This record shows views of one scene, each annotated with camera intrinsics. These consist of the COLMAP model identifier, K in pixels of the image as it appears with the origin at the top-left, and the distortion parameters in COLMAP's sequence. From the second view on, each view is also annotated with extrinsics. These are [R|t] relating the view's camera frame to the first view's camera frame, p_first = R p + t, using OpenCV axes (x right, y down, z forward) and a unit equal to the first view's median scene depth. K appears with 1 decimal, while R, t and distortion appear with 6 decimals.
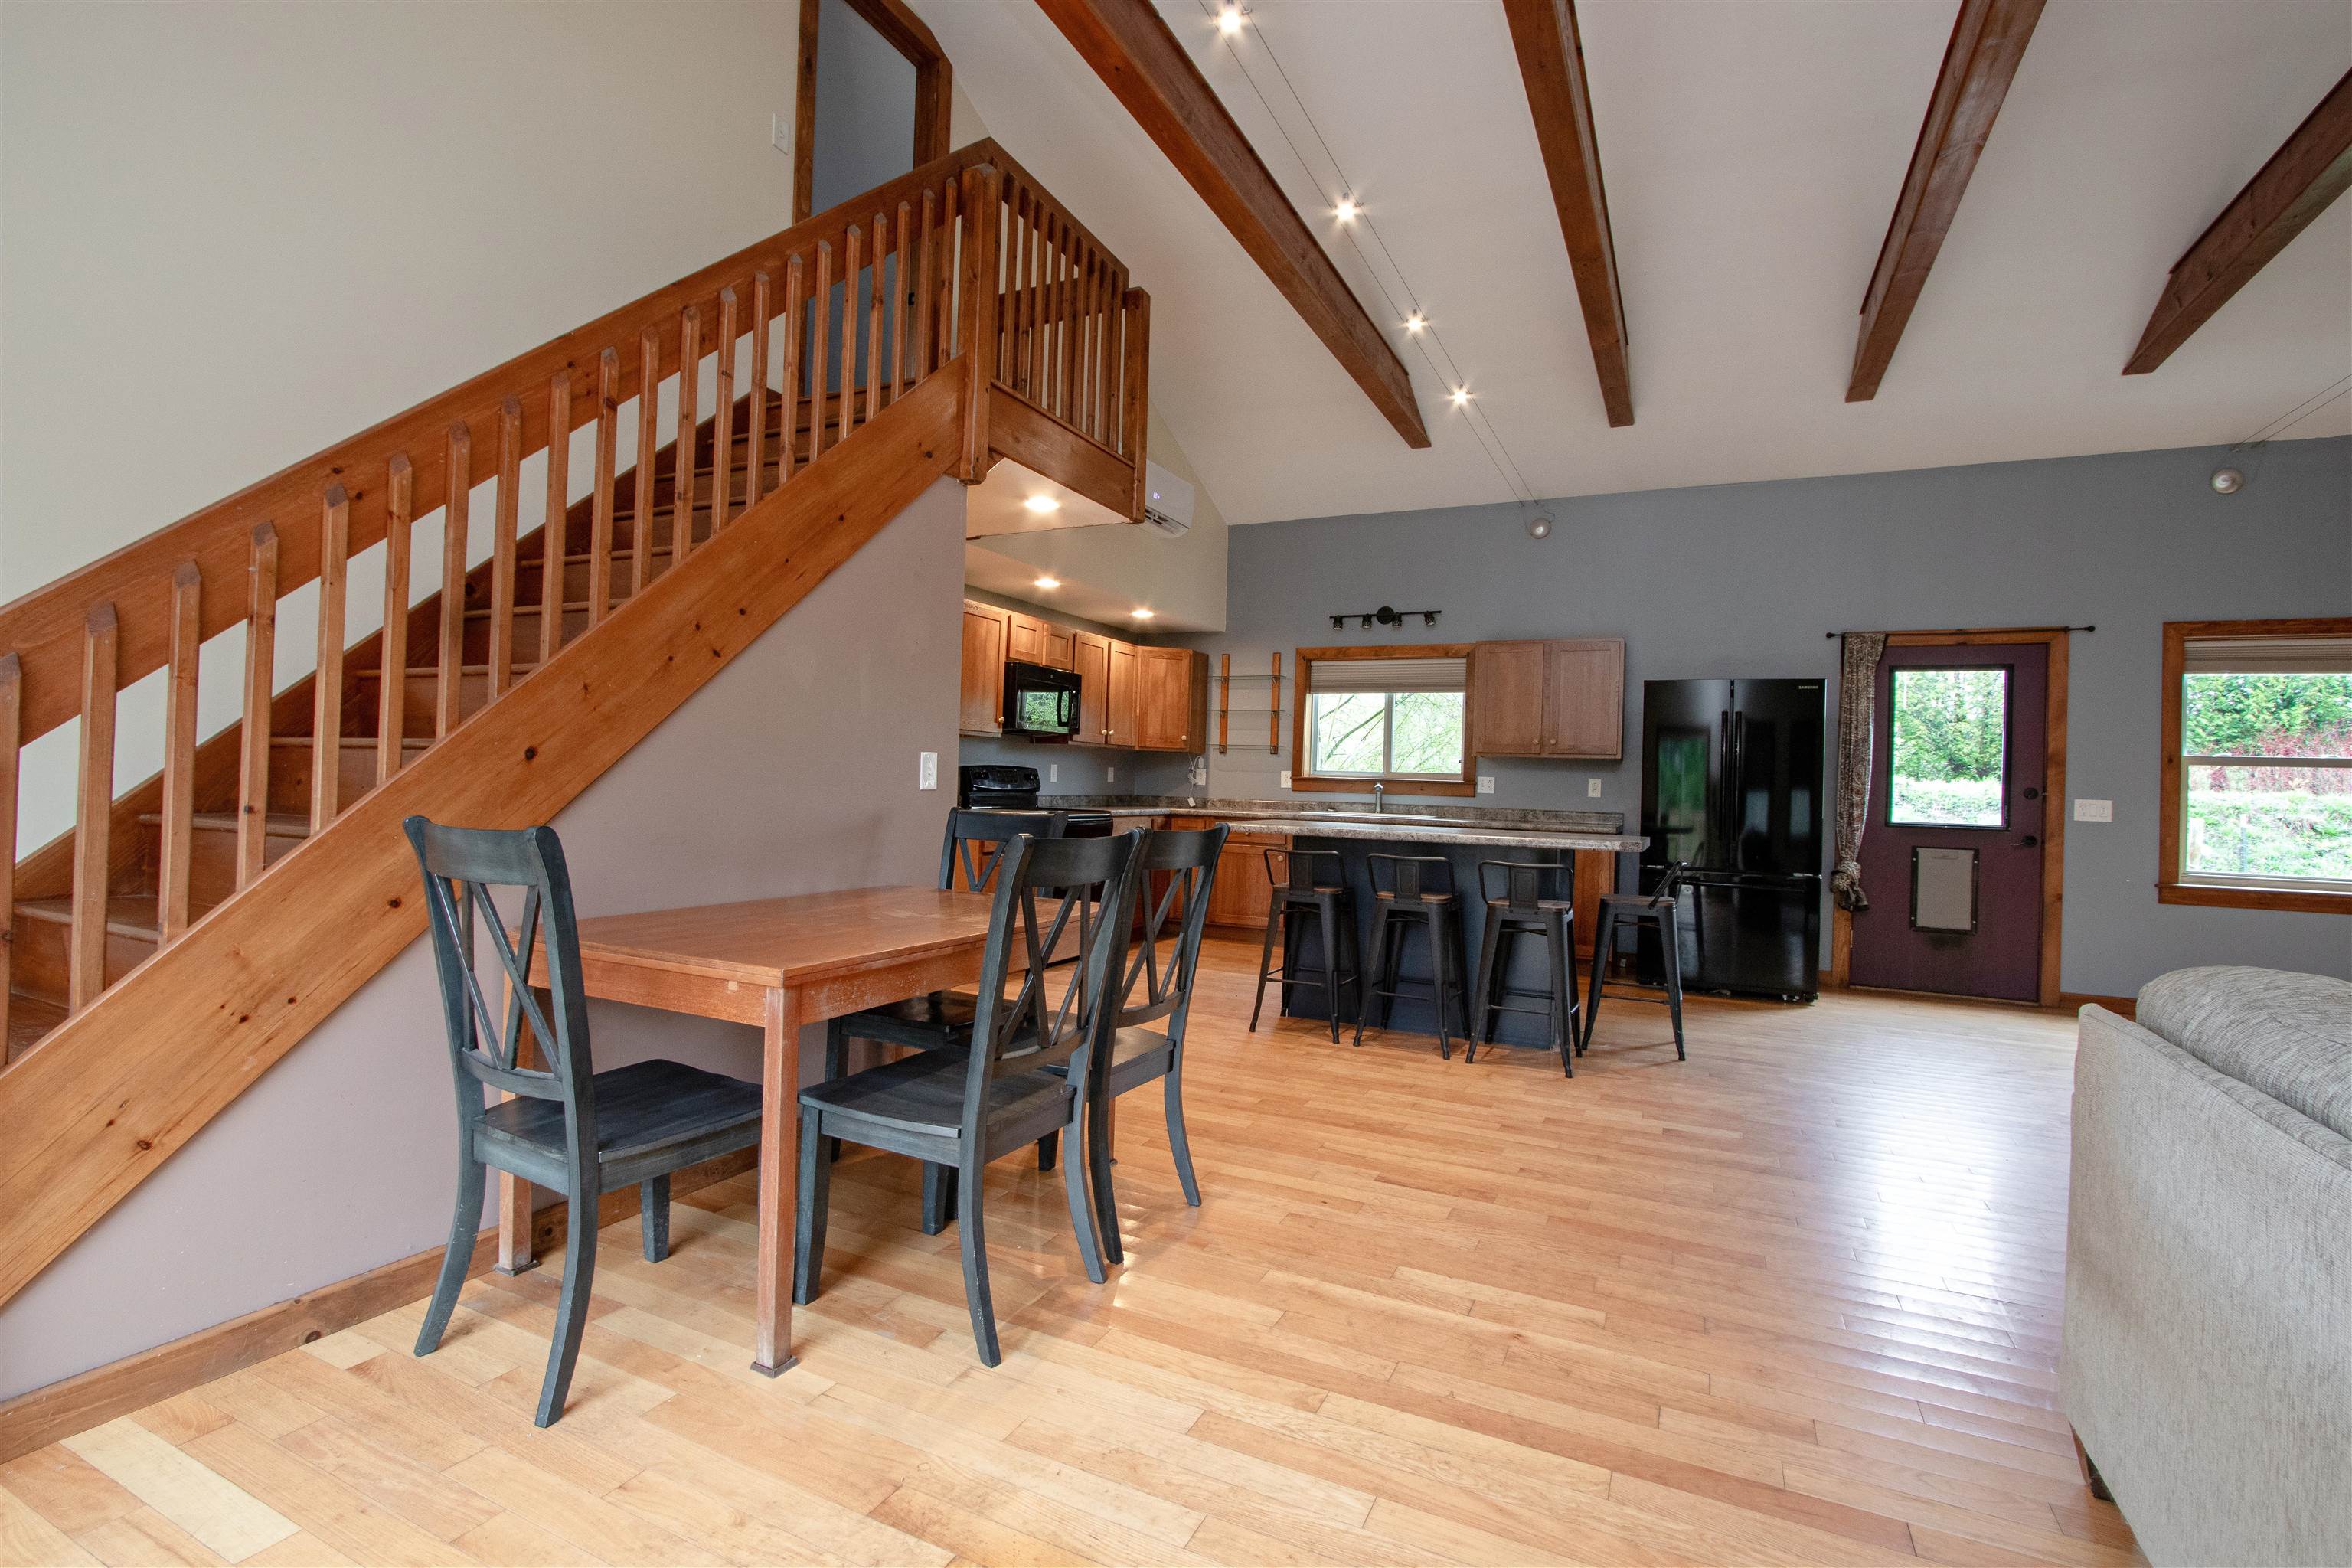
lens RADIAL K [[1109.5, 0, 1178.9], [0, 1109.5, 774.3], [0, 0, 1]] dist [-0.018683, 0.002723]
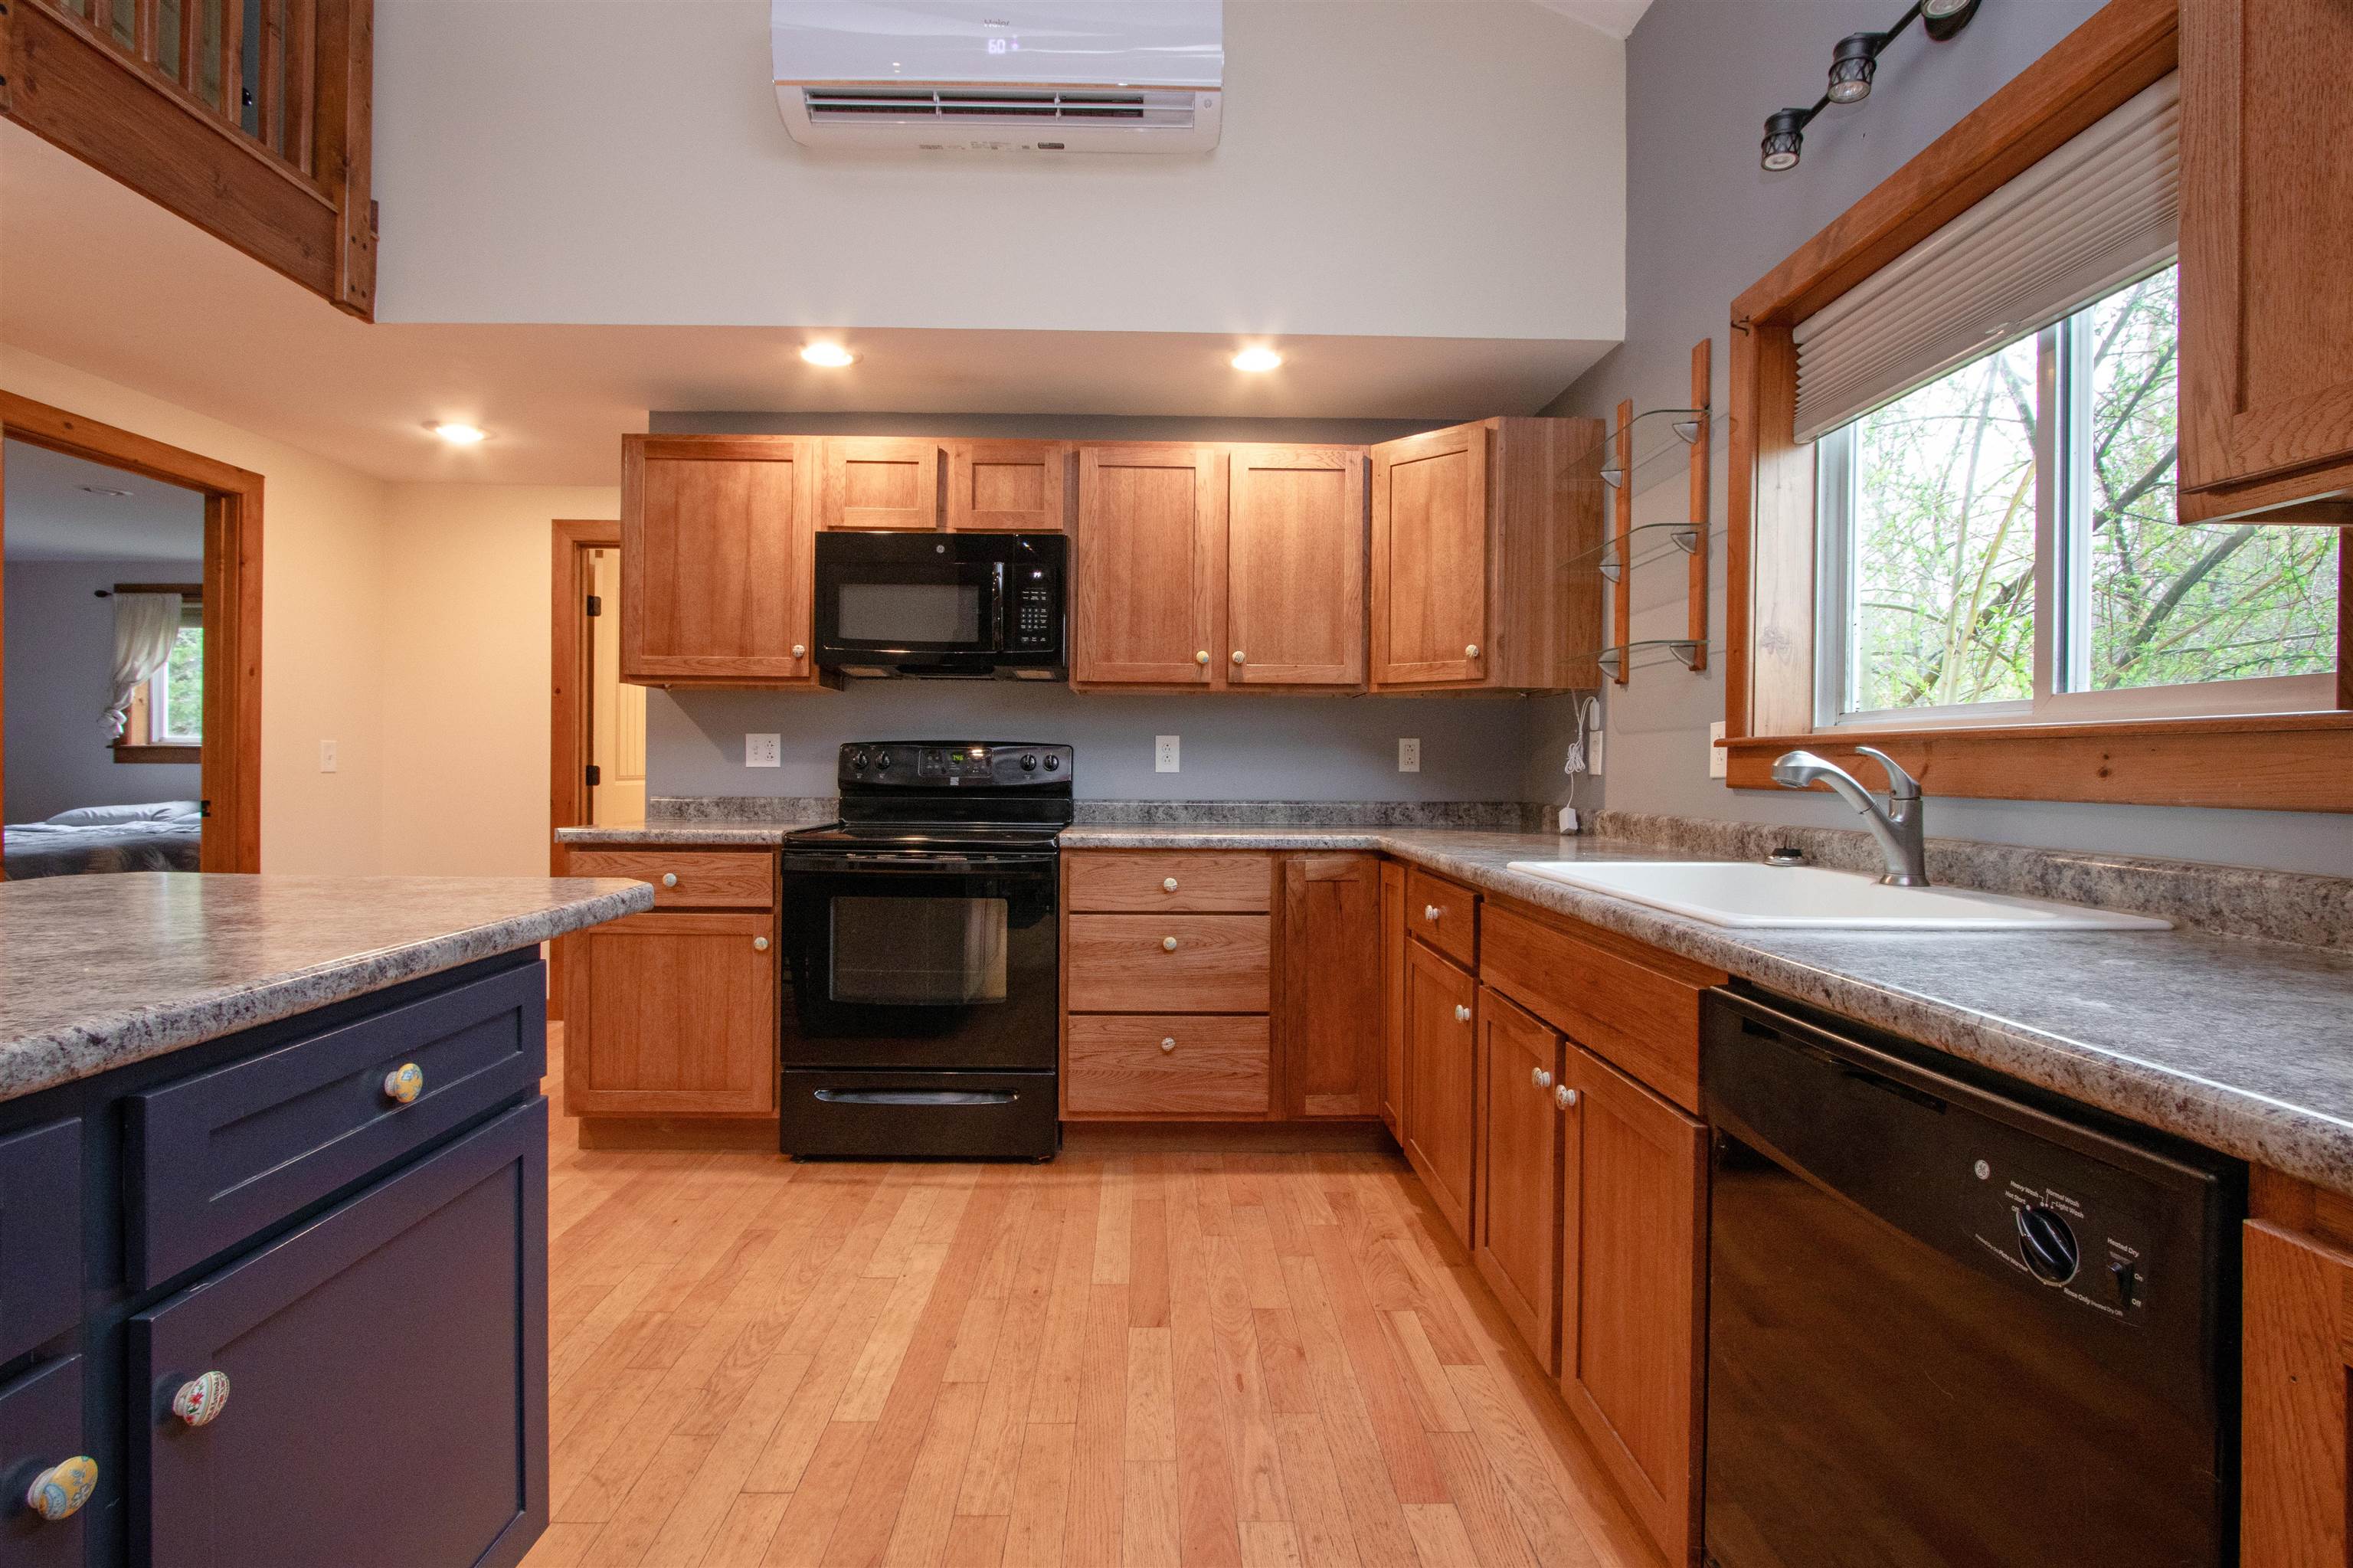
lens RADIAL K [[1110.0, 0, 1162.7], [0, 1110.0, 767.2], [0, 0, 1]] dist [-0.018683, 0.002723]
pose [[0.445740, -0.025220, -0.894807, 0.327472], [0.010940, 0.999682, -0.022727, 0.016402], [0.895096, 0.000341, 0.445874, 0.802199]]
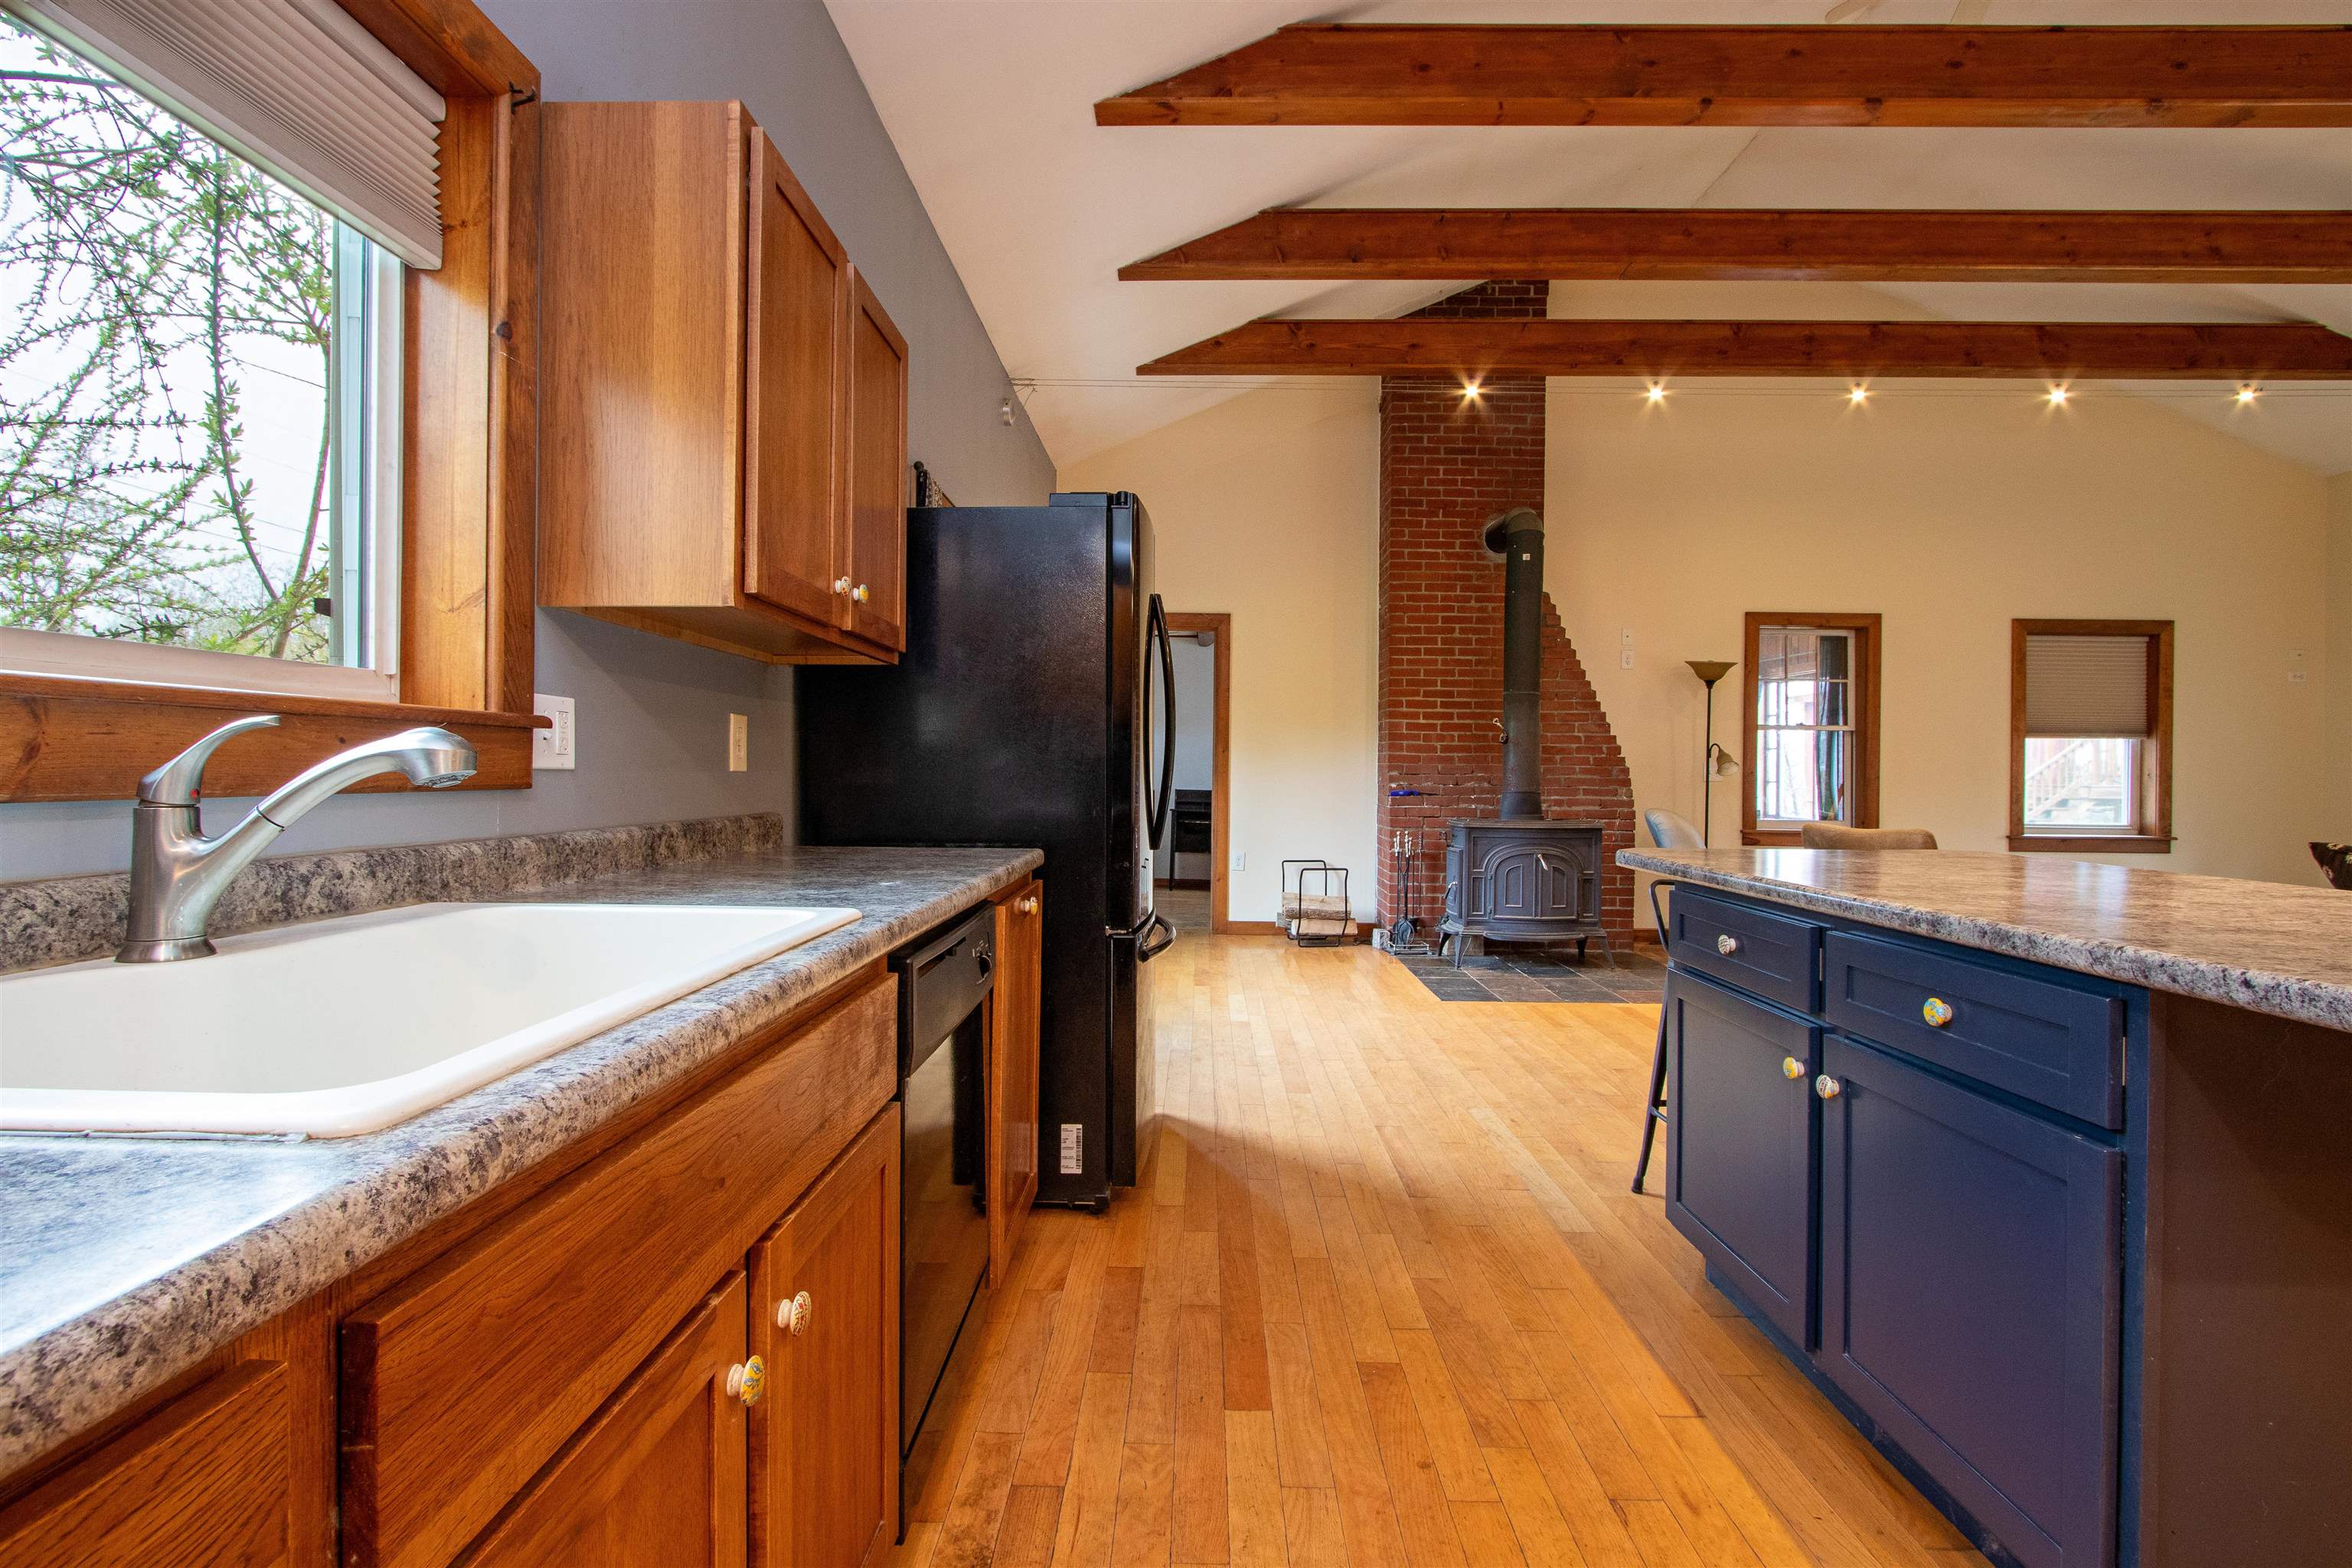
lens RADIAL K [[1109.5, 0, 1157.1], [0, 1109.5, 766.6], [0, 0, 1]] dist [-0.018683, 0.002723]
pose [[-0.414133, -0.031261, 0.909679, 0.023128], [-0.028325, 0.999369, 0.021448, 0.008609], [-0.909776, -0.016885, -0.414757, 0.990488]]
